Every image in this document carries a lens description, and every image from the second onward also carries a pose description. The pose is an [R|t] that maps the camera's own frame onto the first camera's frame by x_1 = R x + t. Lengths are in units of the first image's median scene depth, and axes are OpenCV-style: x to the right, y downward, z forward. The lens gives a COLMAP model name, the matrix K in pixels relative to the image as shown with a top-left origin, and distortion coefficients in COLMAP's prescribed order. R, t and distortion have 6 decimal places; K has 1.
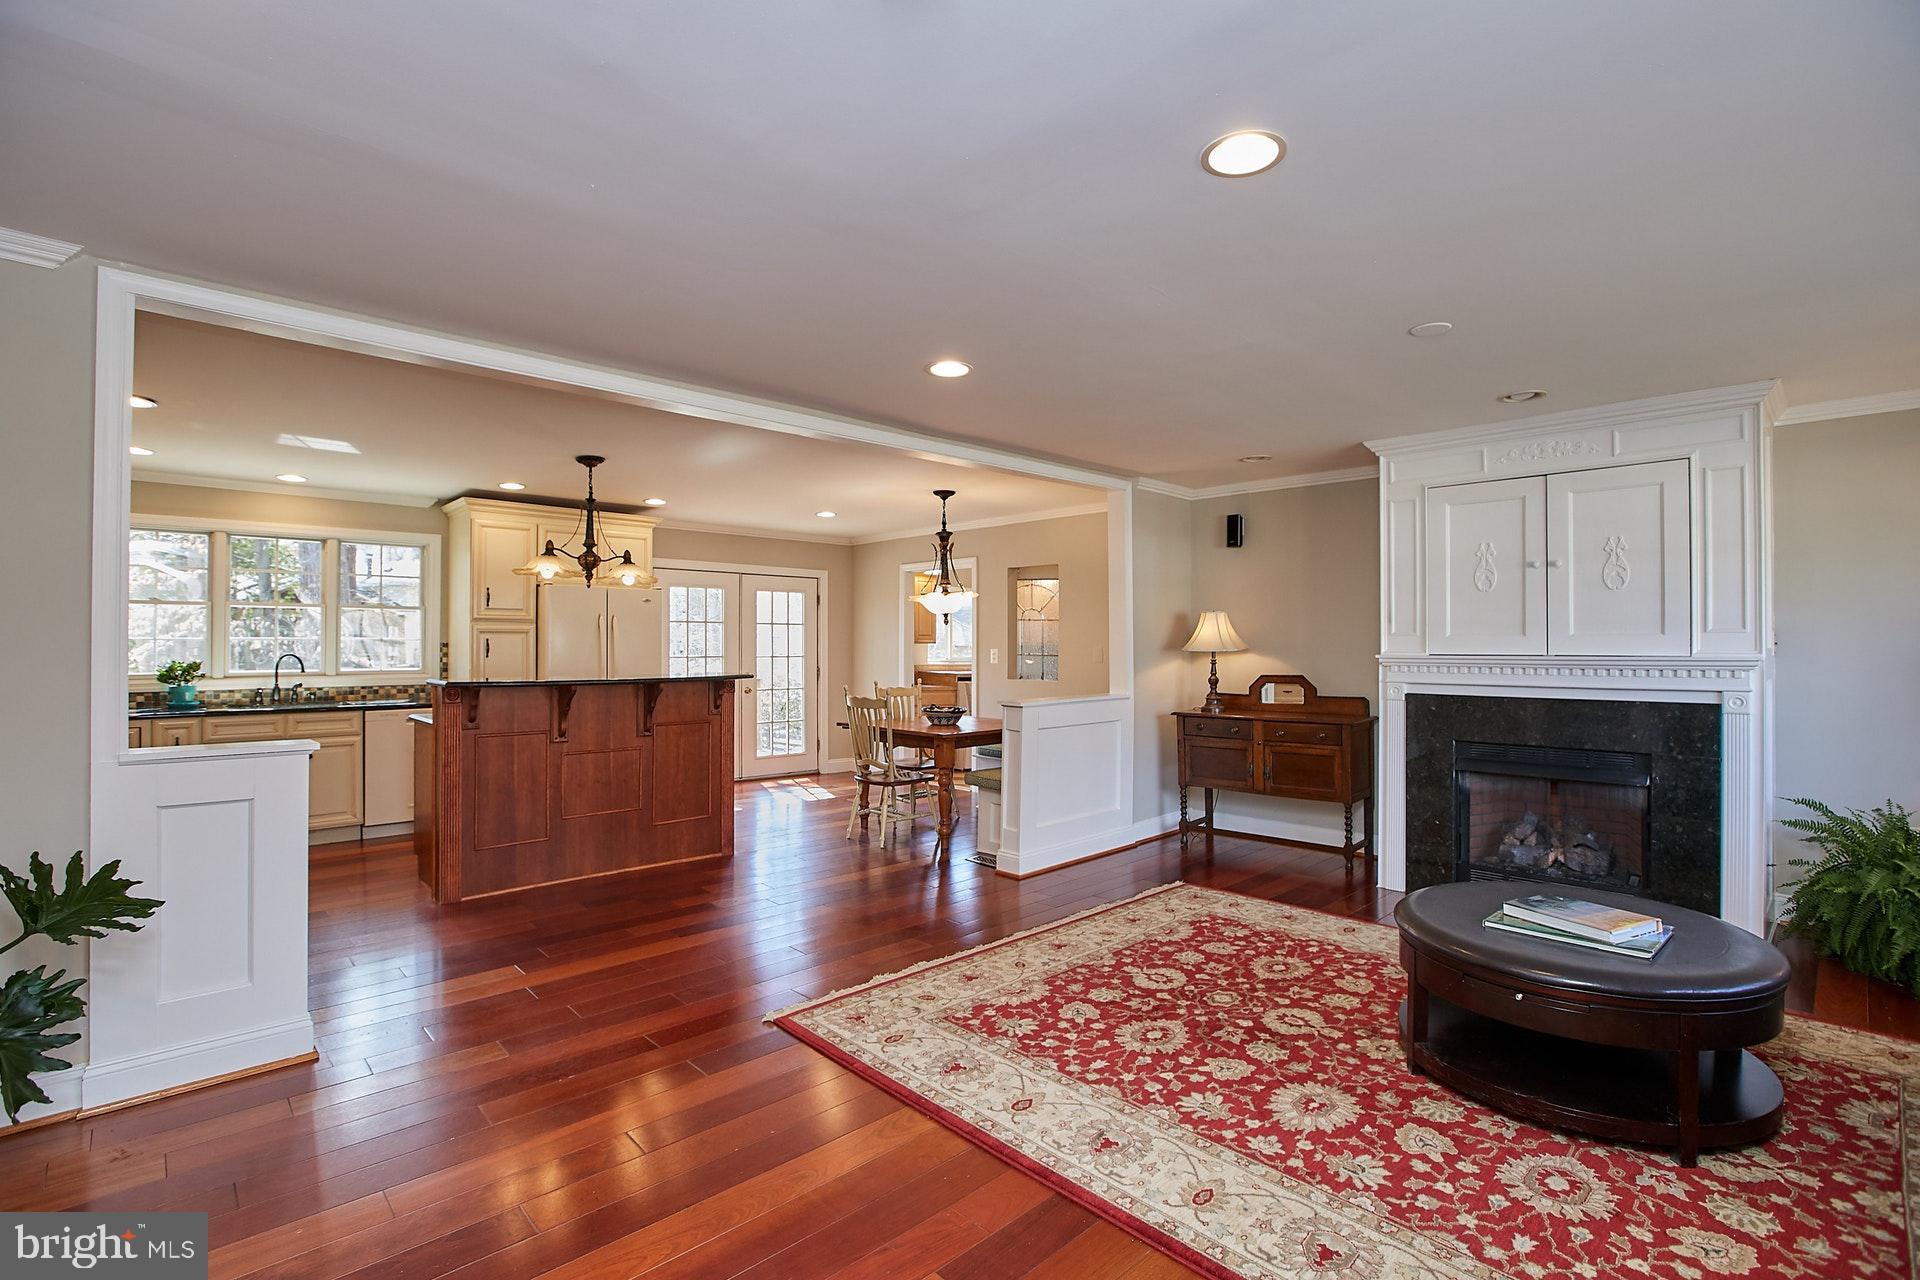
lens RADIAL K [[880.0, 0, 956.6], [0, 880.0, 636.7], [0, 0, 1]] dist [-0.057958, 0.024523]
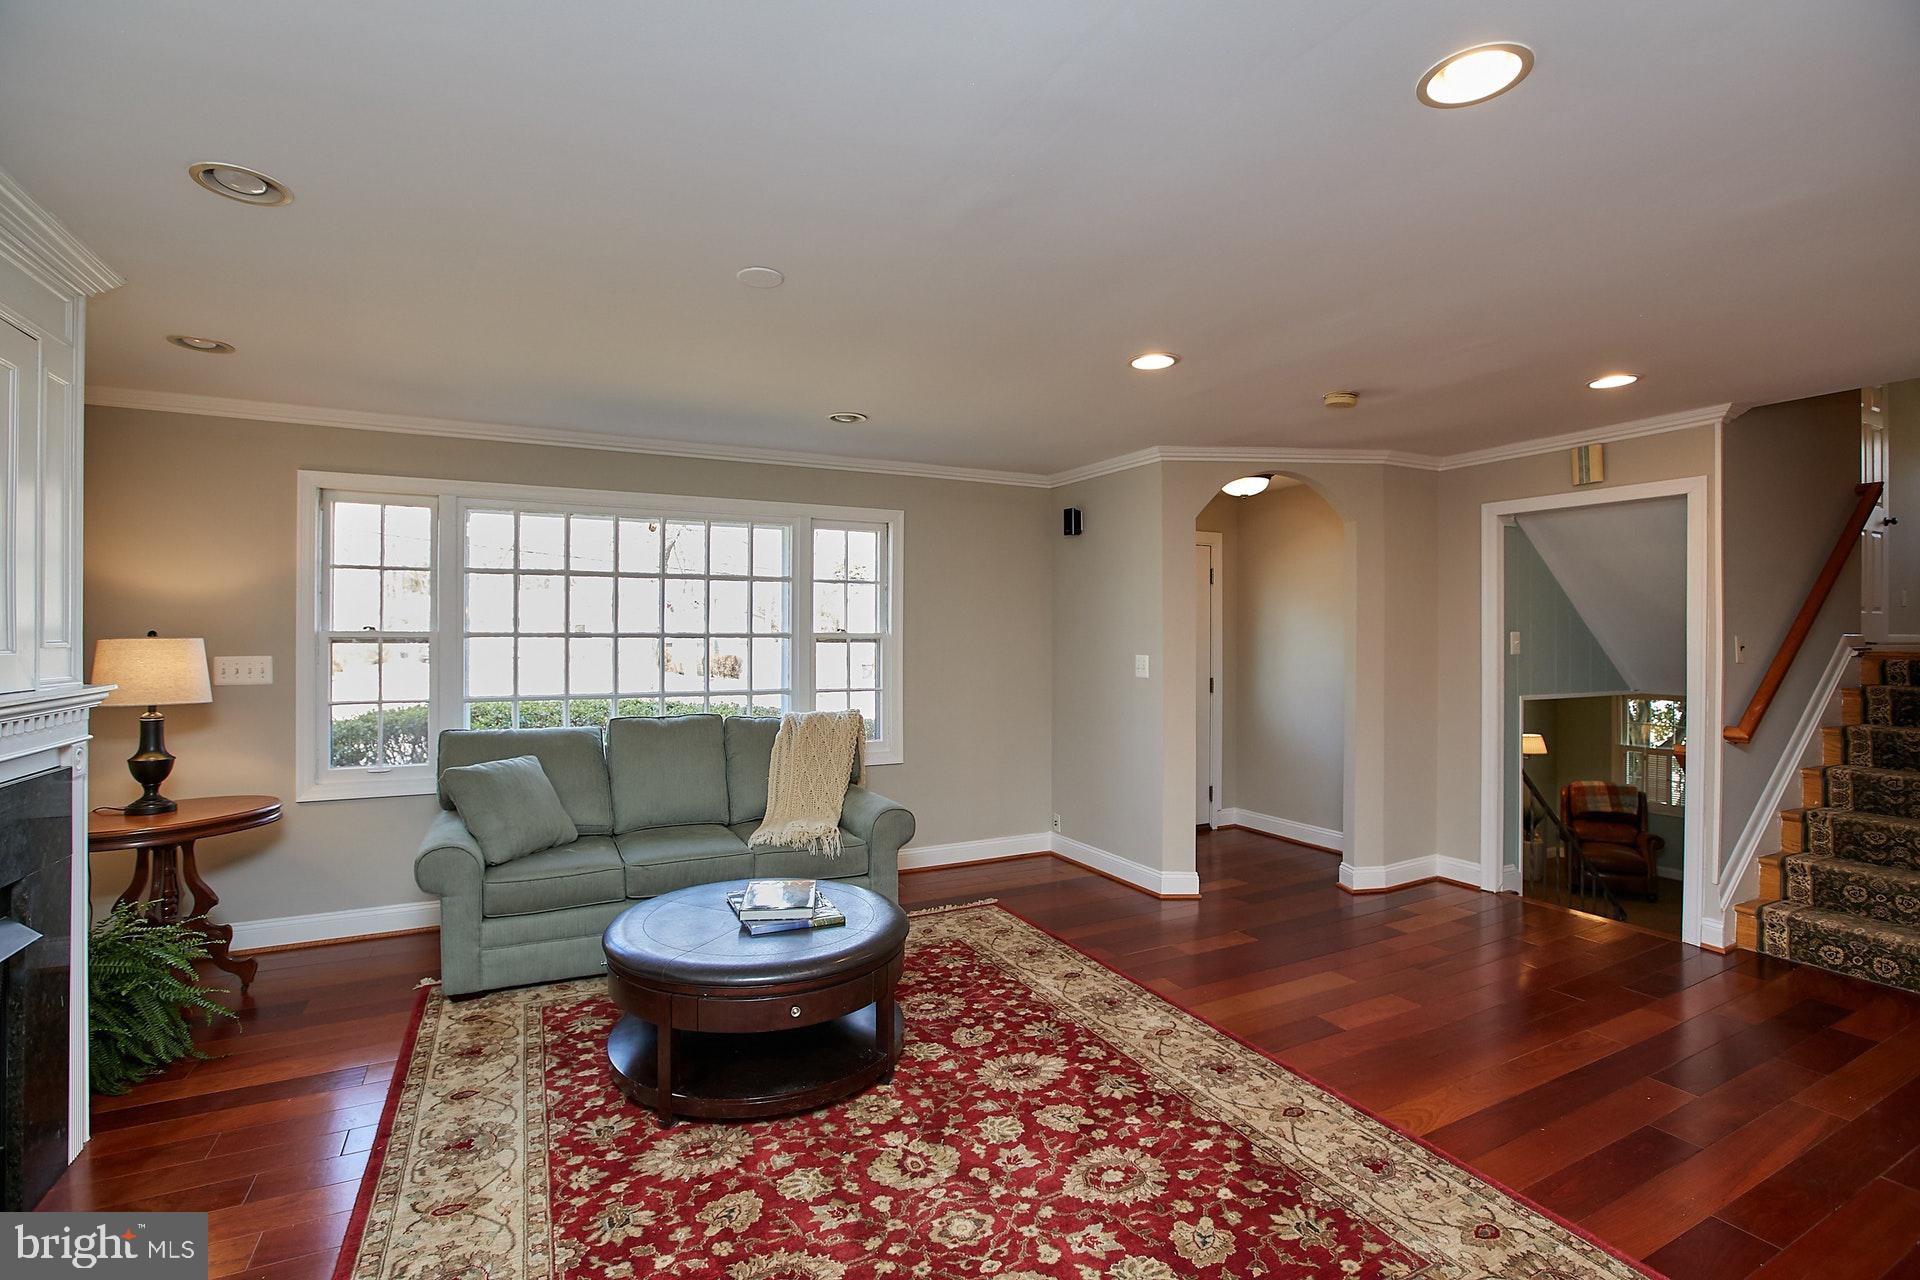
lens RADIAL K [[880.0, 0, 956.6], [0, 880.0, 636.7], [0, 0, 1]] dist [-0.057958, 0.024523]
pose [[-0.959598, -0.002520, 0.281364, 0.109307], [-0.005120, 0.999951, -0.008506, -0.010351], [-0.281329, -0.009603, -0.959563, 1.323341]]
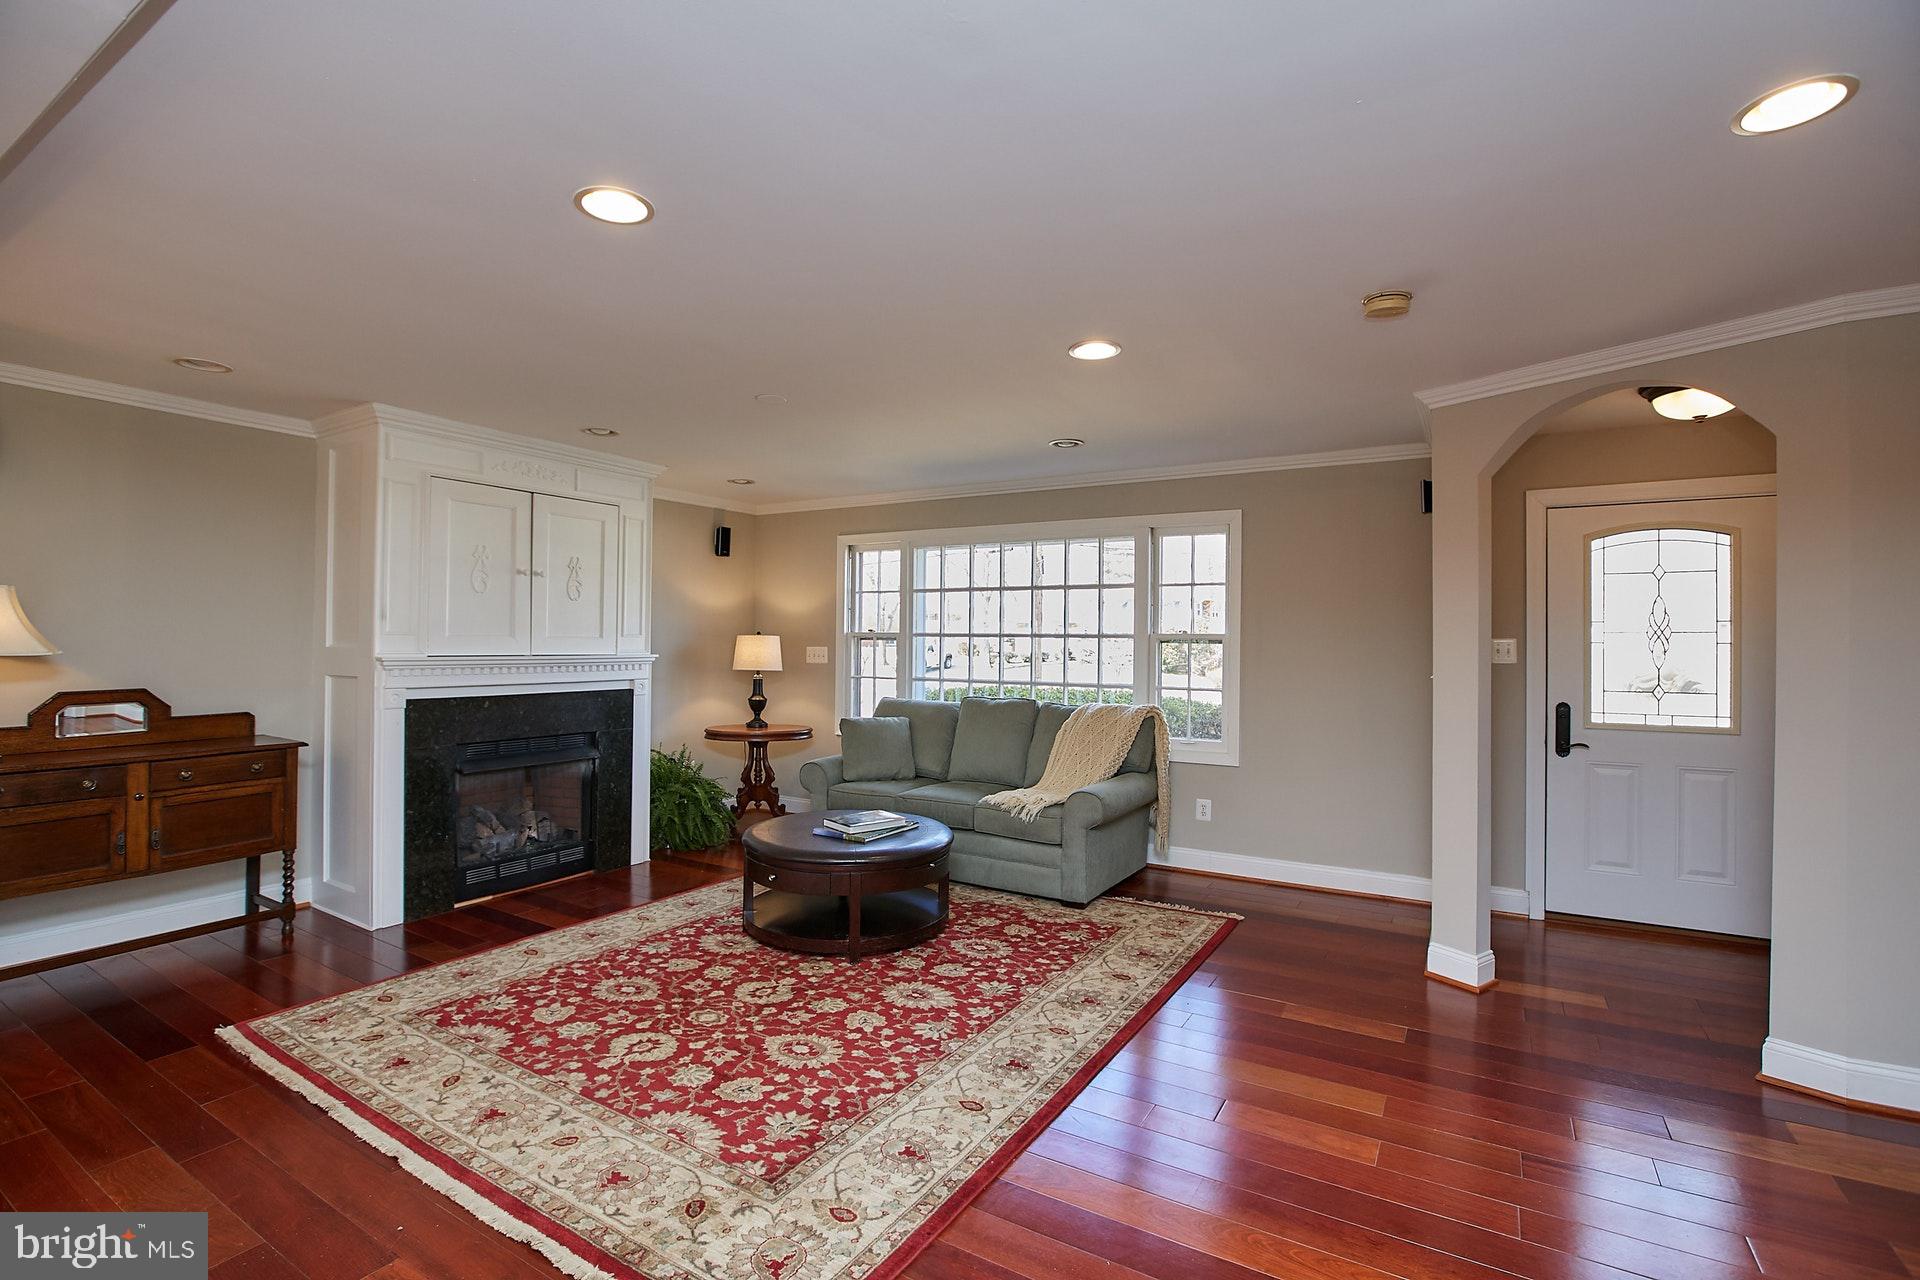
lens RADIAL K [[880.0, 0, 956.6], [0, 880.0, 636.7], [0, 0, 1]] dist [-0.057958, 0.024523]
pose [[-0.260318, 0.001969, 0.965521, -0.573763], [-0.020213, 0.999768, -0.007489, -0.004626], [-0.965311, -0.021466, -0.260218, 0.814926]]
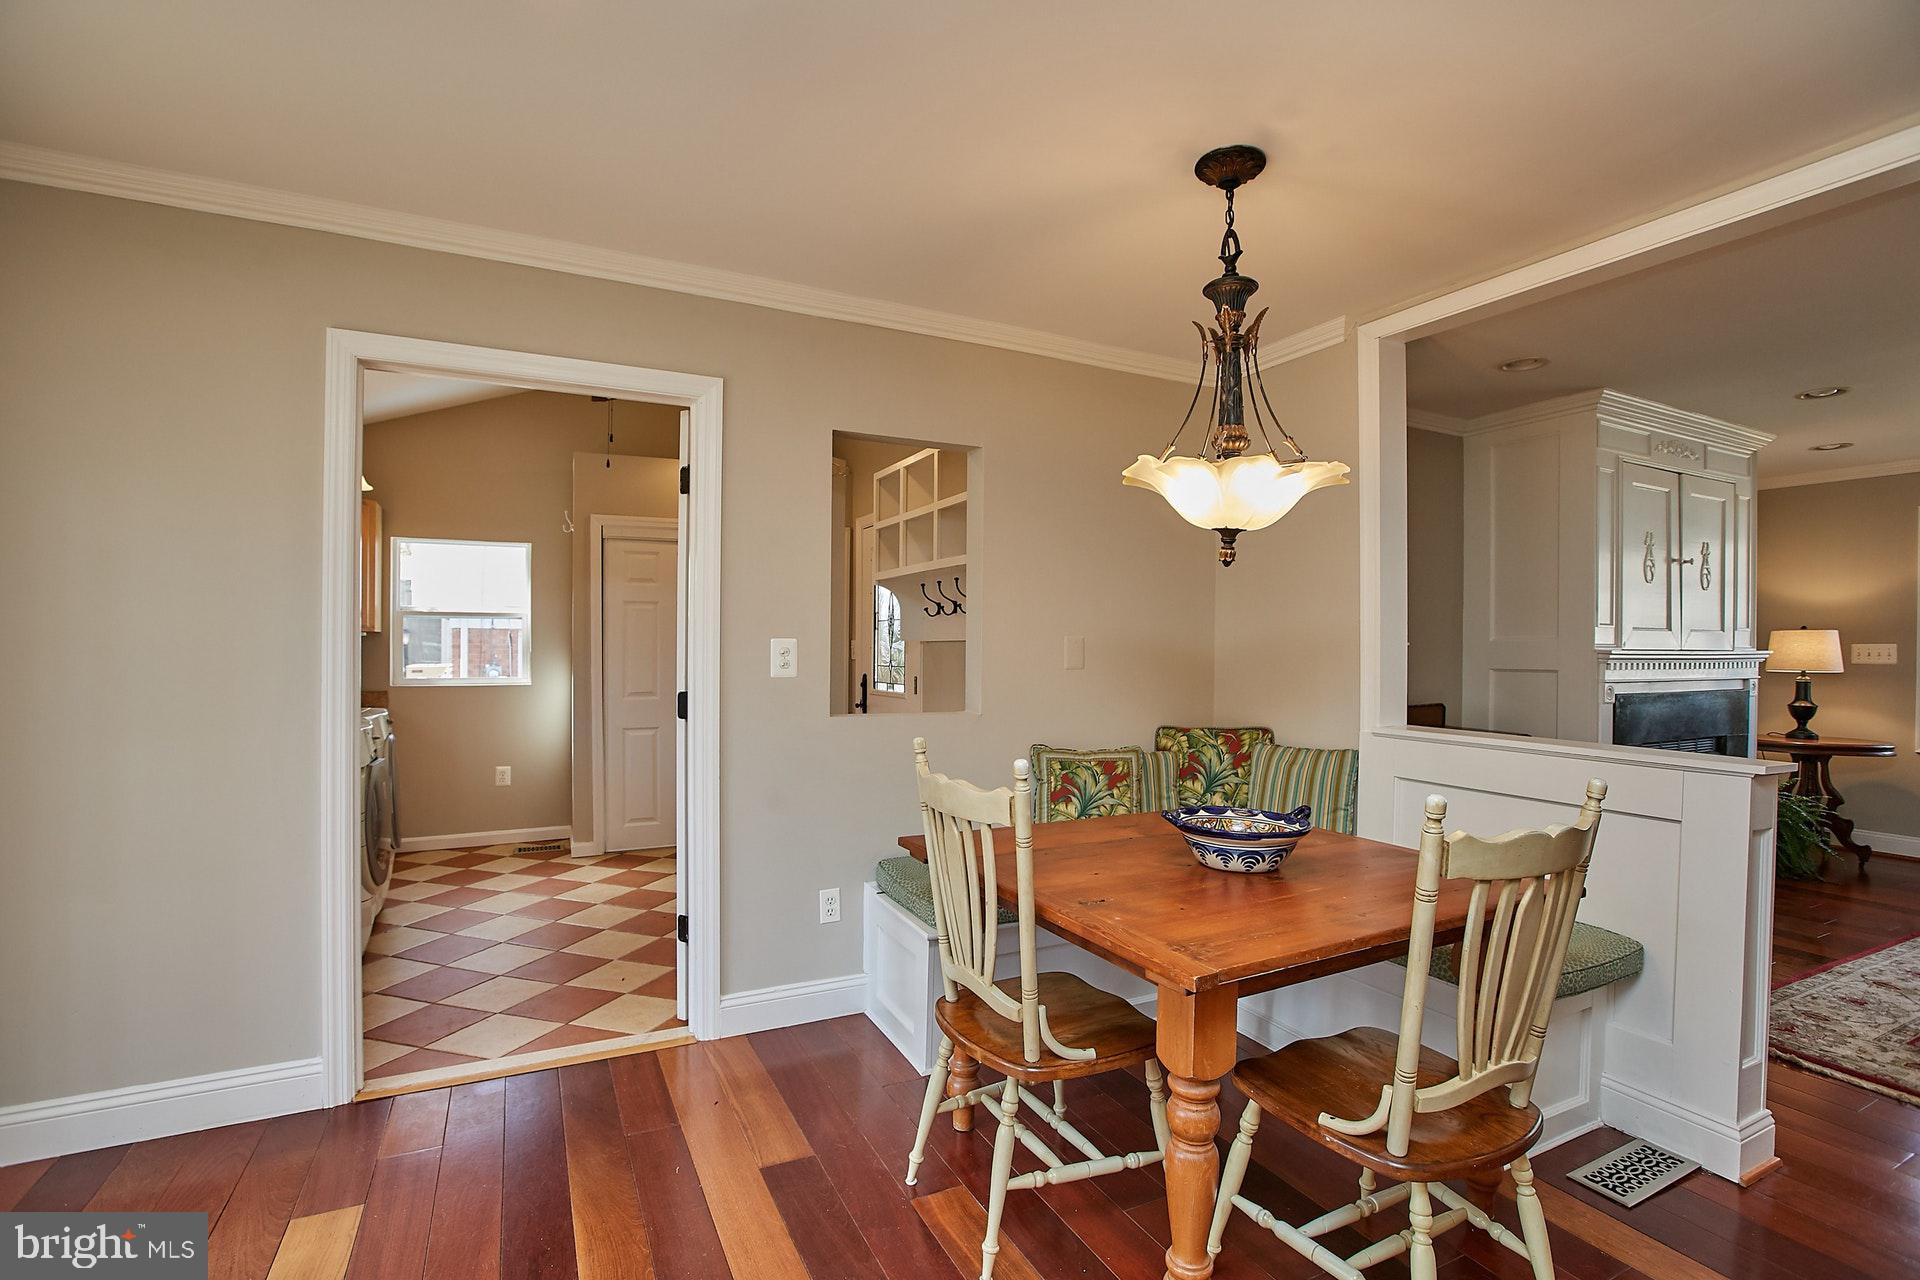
lens RADIAL K [[883.7, 0, 951.8], [0, 883.7, 646.2], [0, 0, 1]] dist [-0.061278, 0.021839]
pose [[0.297340, 0.000042, 0.954772, -0.578974], [-0.016066, 0.999859, 0.004959, 0.028170], [-0.954636, -0.016814, 0.297299, 1.629705]]
